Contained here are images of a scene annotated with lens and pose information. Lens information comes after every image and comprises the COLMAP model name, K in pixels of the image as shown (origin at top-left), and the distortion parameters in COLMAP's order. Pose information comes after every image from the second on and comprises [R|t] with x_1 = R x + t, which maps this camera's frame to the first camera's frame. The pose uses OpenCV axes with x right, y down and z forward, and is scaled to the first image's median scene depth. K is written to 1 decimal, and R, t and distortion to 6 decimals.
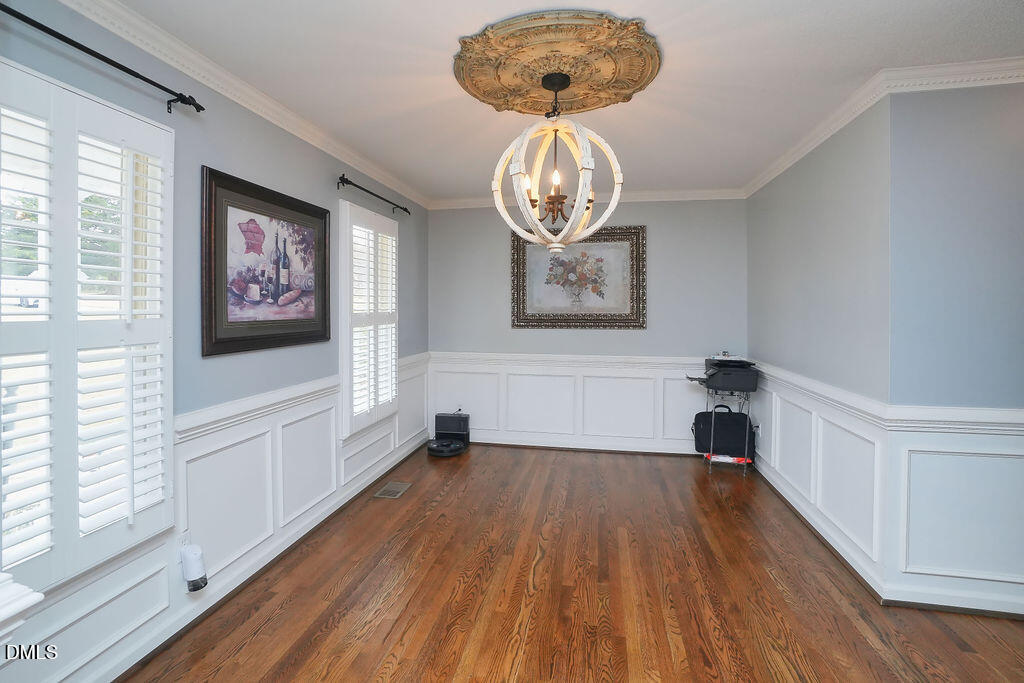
lens RADIAL K [[472.5, 0, 499.7], [0, 472.5, 321.0], [0, 0, 1]] dist [-0.064280, 0.025861]
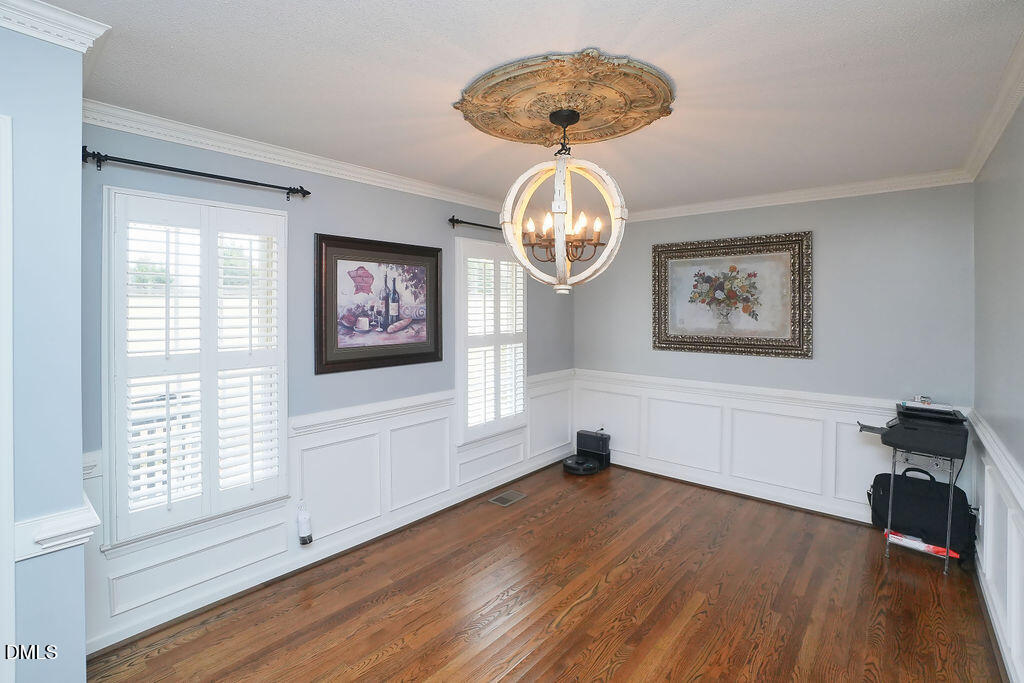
lens RADIAL K [[472.5, 0, 499.7], [0, 472.5, 321.0], [0, 0, 1]] dist [-0.064280, 0.025861]
pose [[0.863468, 0.012708, -0.504243, 0.369186], [-0.012507, 0.999915, 0.003784, -0.065876], [0.504248, 0.003039, 0.863554, 0.063895]]
